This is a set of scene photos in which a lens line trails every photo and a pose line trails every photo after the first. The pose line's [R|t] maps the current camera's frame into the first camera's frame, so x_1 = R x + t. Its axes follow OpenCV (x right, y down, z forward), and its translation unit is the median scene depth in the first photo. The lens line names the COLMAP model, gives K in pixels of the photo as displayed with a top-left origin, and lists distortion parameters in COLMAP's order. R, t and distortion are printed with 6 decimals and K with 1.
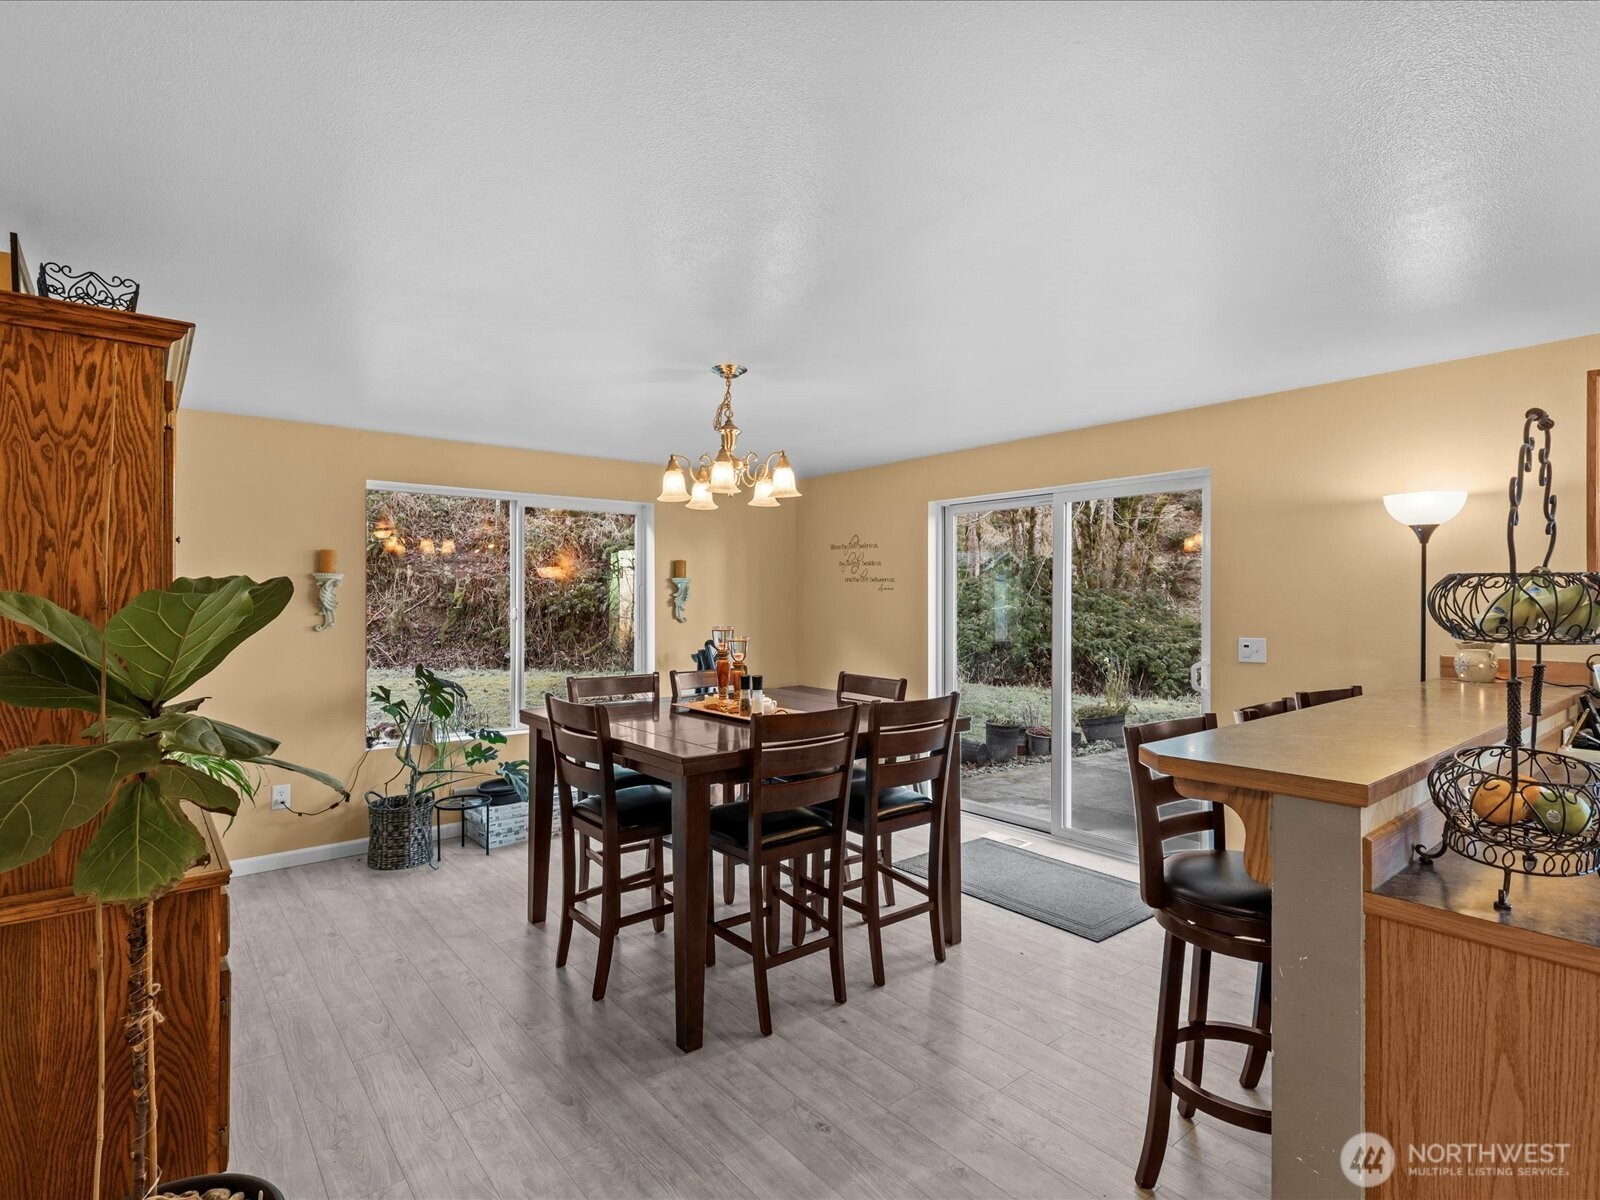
lens RADIAL K [[809.6, 0, 786.9], [0, 809.6, 596.7], [0, 0, 1]] dist [0.008962, -0.002967]
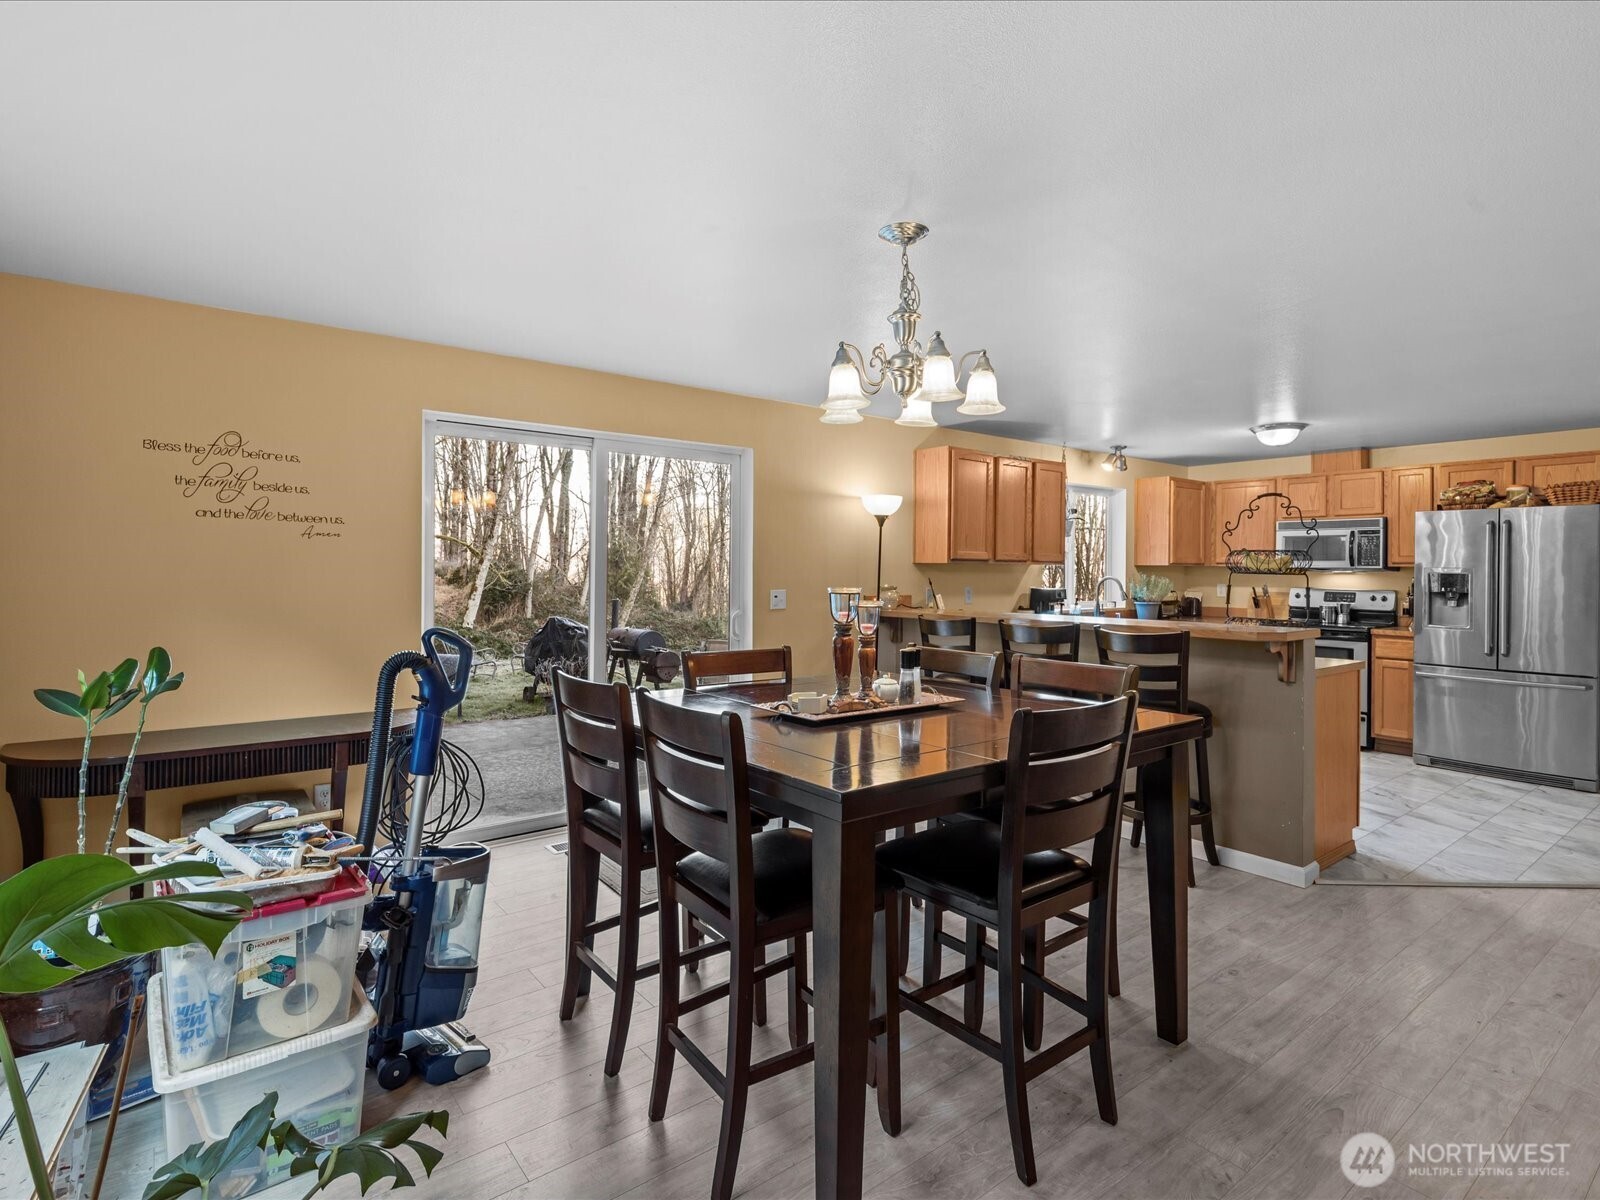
lens RADIAL K [[809.6, 0, 791.7], [0, 809.6, 577.6], [0, 0, 1]] dist [0.008962, -0.002967]
pose [[0.033913, -0.006005, 0.999407, -0.803898], [-0.008345, 0.999945, 0.006291, 0.026632], [-0.999390, -0.008553, 0.033861, 1.075985]]
